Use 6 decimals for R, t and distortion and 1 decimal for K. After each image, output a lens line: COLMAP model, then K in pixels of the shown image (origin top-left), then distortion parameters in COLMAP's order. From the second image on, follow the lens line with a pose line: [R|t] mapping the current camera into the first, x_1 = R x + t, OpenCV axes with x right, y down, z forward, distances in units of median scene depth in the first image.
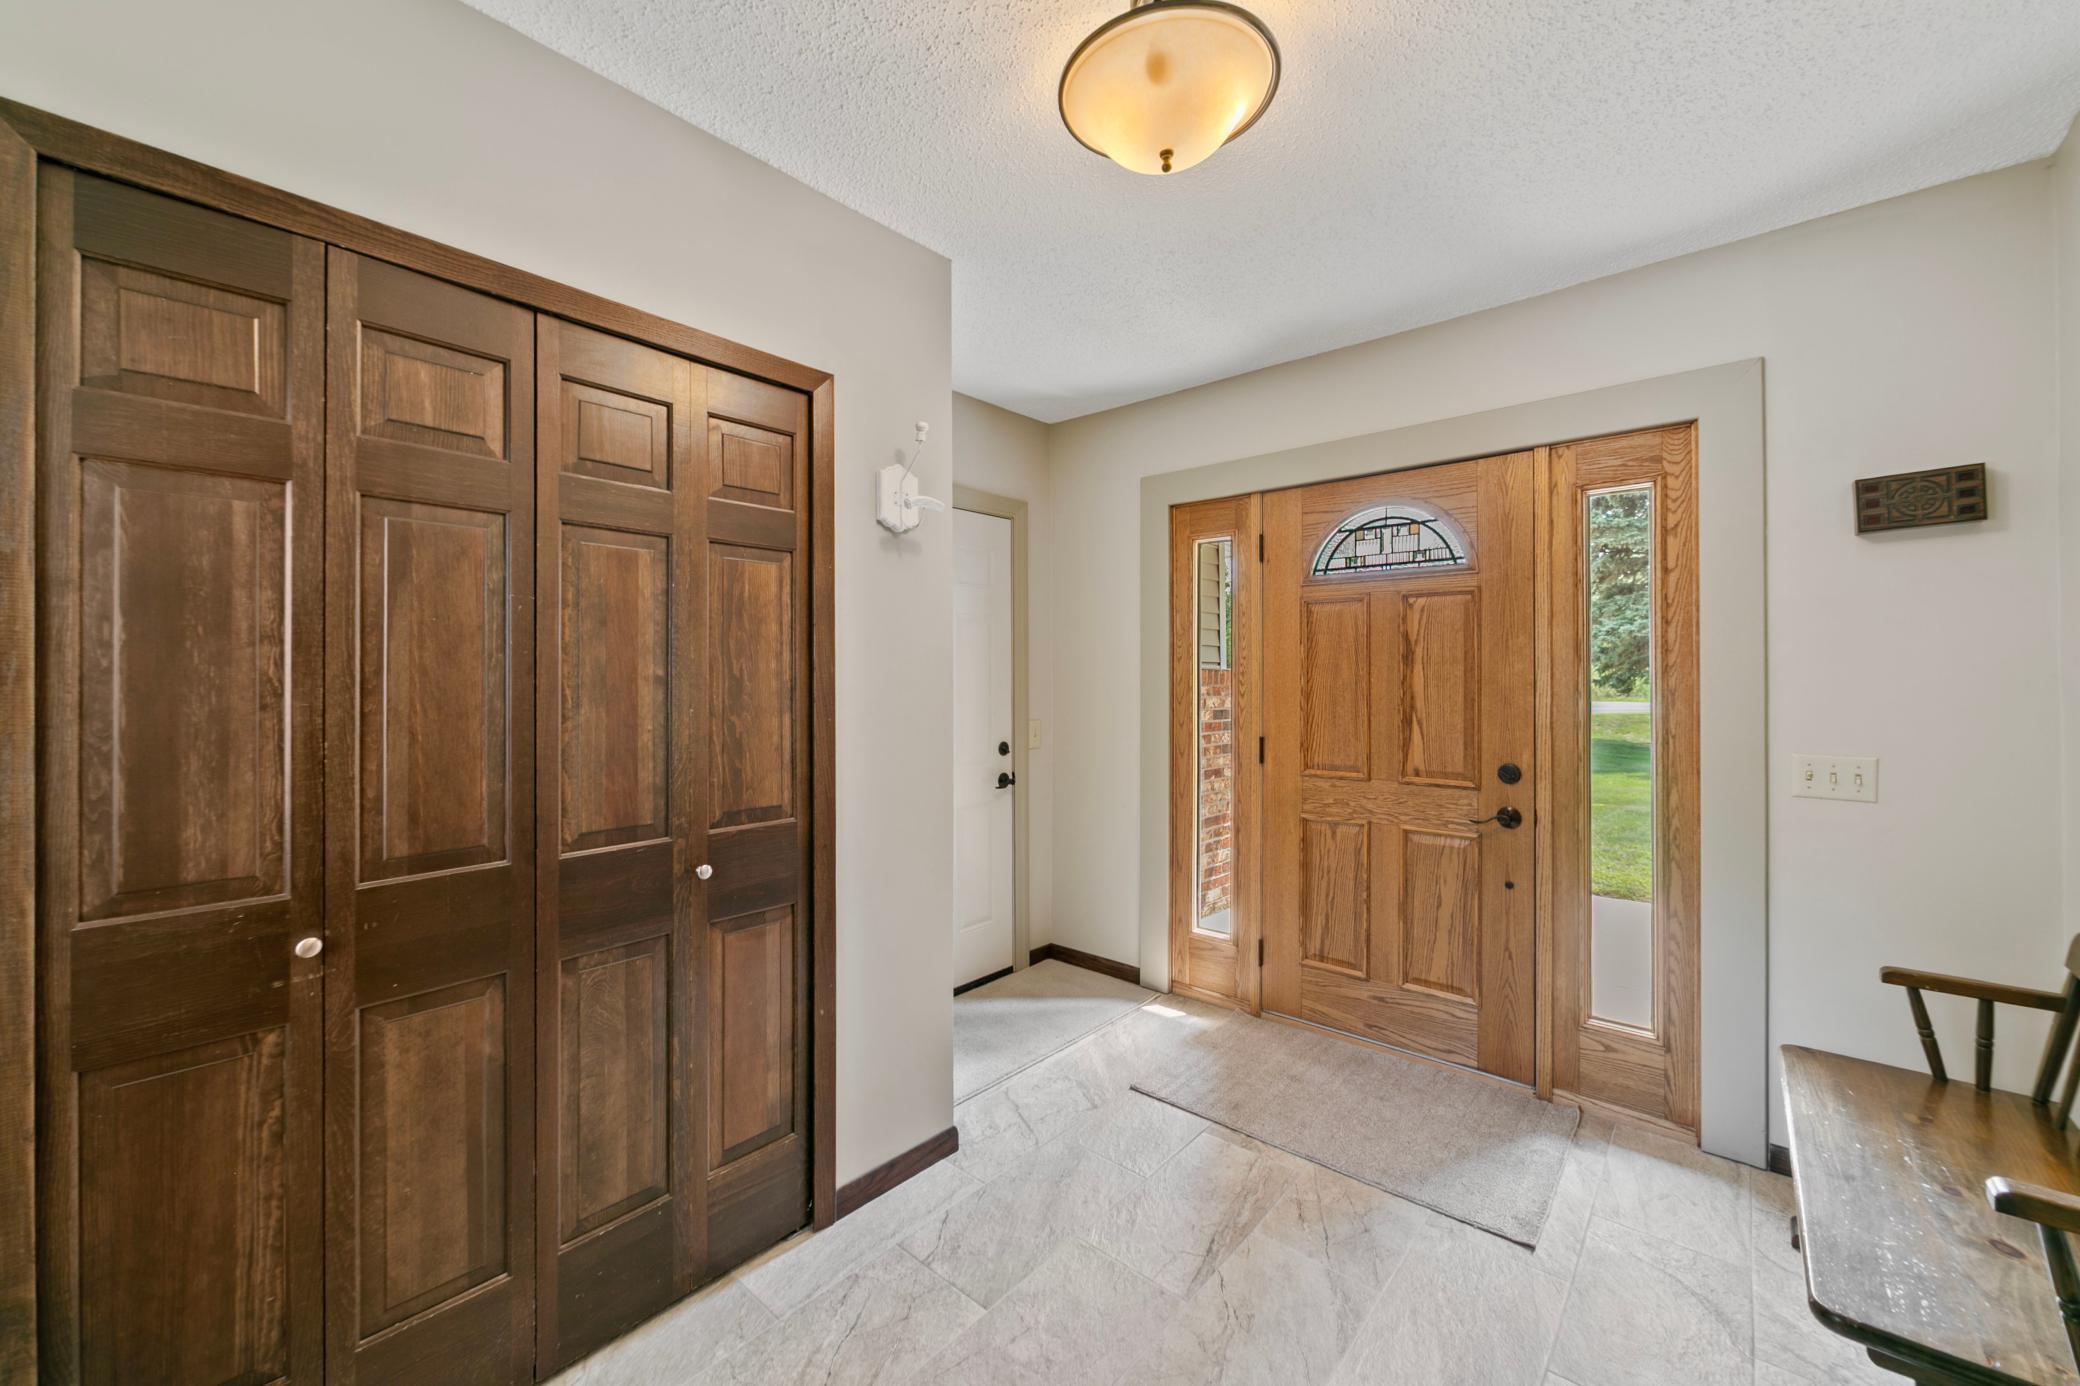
lens RADIAL K [[807.4, 0, 1038.0], [0, 807.4, 683.0], [0, 0, 1]] dist [-0.001809, -0.000097]
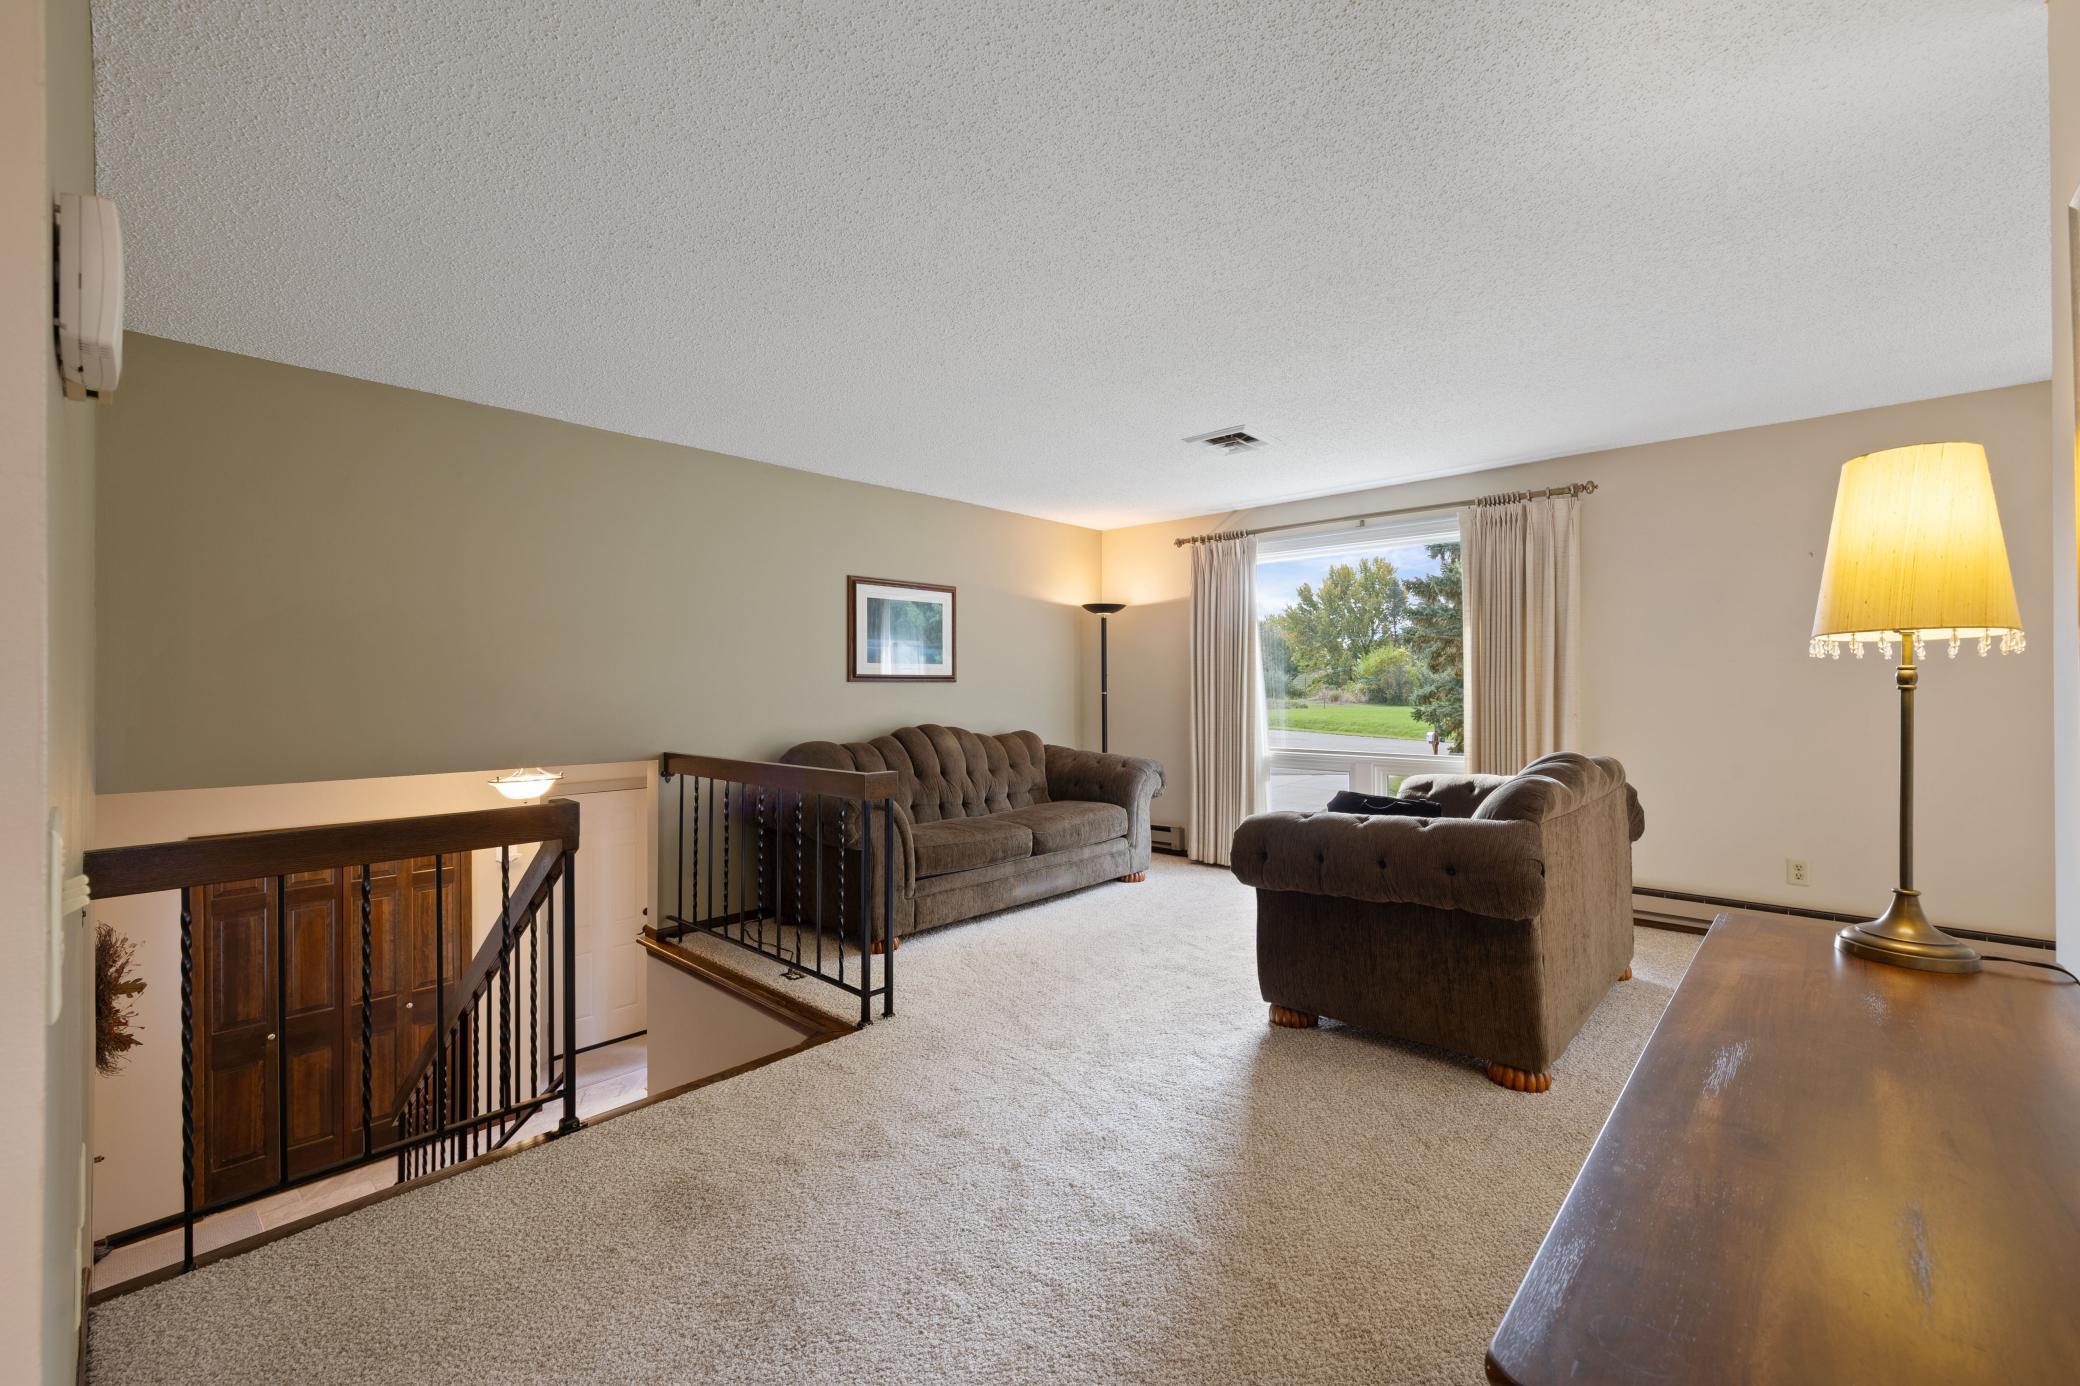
lens RADIAL K [[844.5, 0, 1039.9], [0, 844.5, 691.7], [0, 0, 1]] dist [-0.000216, -0.000029]
pose [[0.999224, -0.002678, -0.039295, 2.615602], [0.002641, 0.999996, -0.000987, -1.173573], [0.039298, 0.000882, 0.999227, -2.573412]]
